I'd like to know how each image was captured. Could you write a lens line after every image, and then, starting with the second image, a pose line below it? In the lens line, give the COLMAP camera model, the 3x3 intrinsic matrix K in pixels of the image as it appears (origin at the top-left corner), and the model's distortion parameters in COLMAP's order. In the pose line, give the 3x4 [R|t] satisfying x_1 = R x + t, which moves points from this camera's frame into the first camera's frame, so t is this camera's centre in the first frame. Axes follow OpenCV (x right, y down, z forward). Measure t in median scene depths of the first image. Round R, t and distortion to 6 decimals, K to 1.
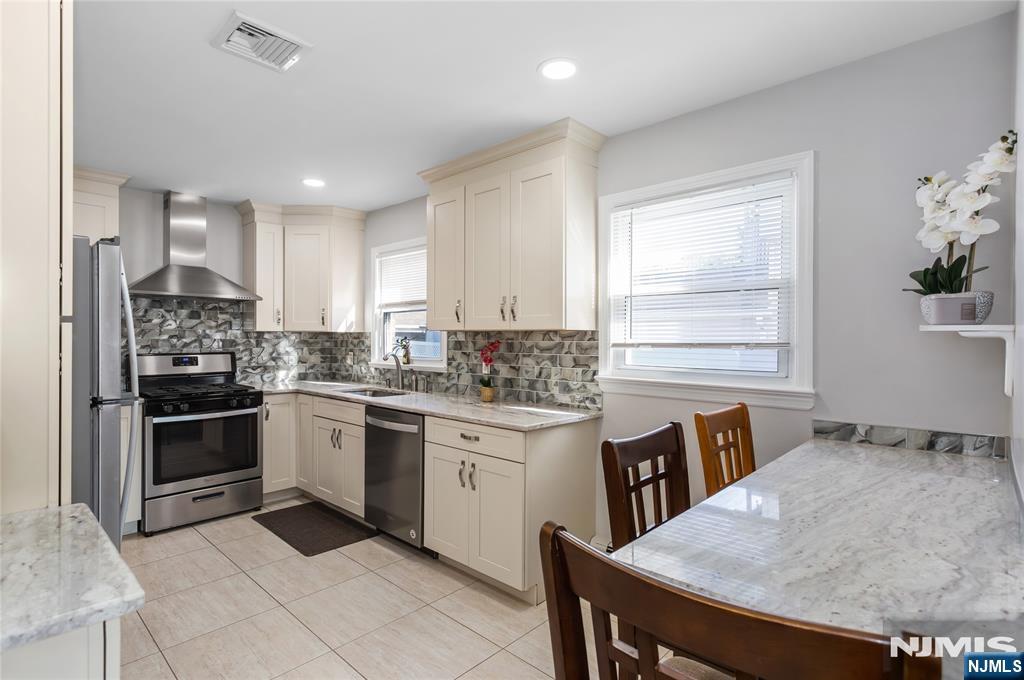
lens RADIAL K [[496.0, 0, 504.5], [0, 496.0, 345.3], [0, 0, 1]] dist [0.000671, 0.001288]
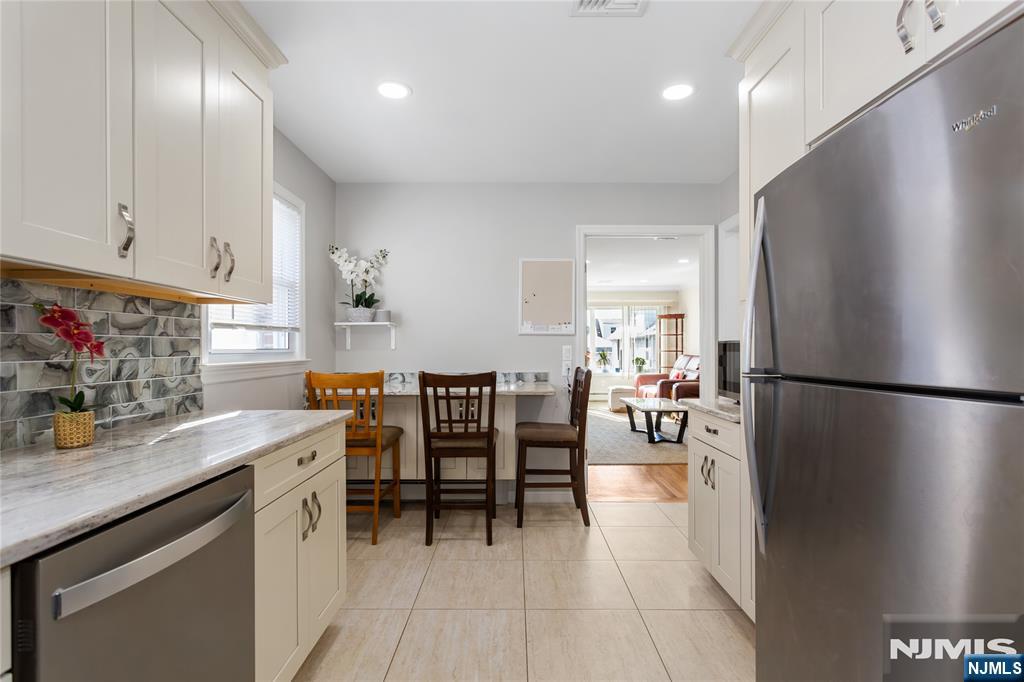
lens RADIAL K [[496.0, 0, 509.1], [0, 496.0, 340.5], [0, 0, 1]] dist [0.000671, 0.001288]
pose [[-0.678180, 0.003134, 0.734889, -0.658517], [0.003057, 0.999994, -0.001443, 0.025879], [-0.734889, 0.001268, -0.678186, 1.111363]]
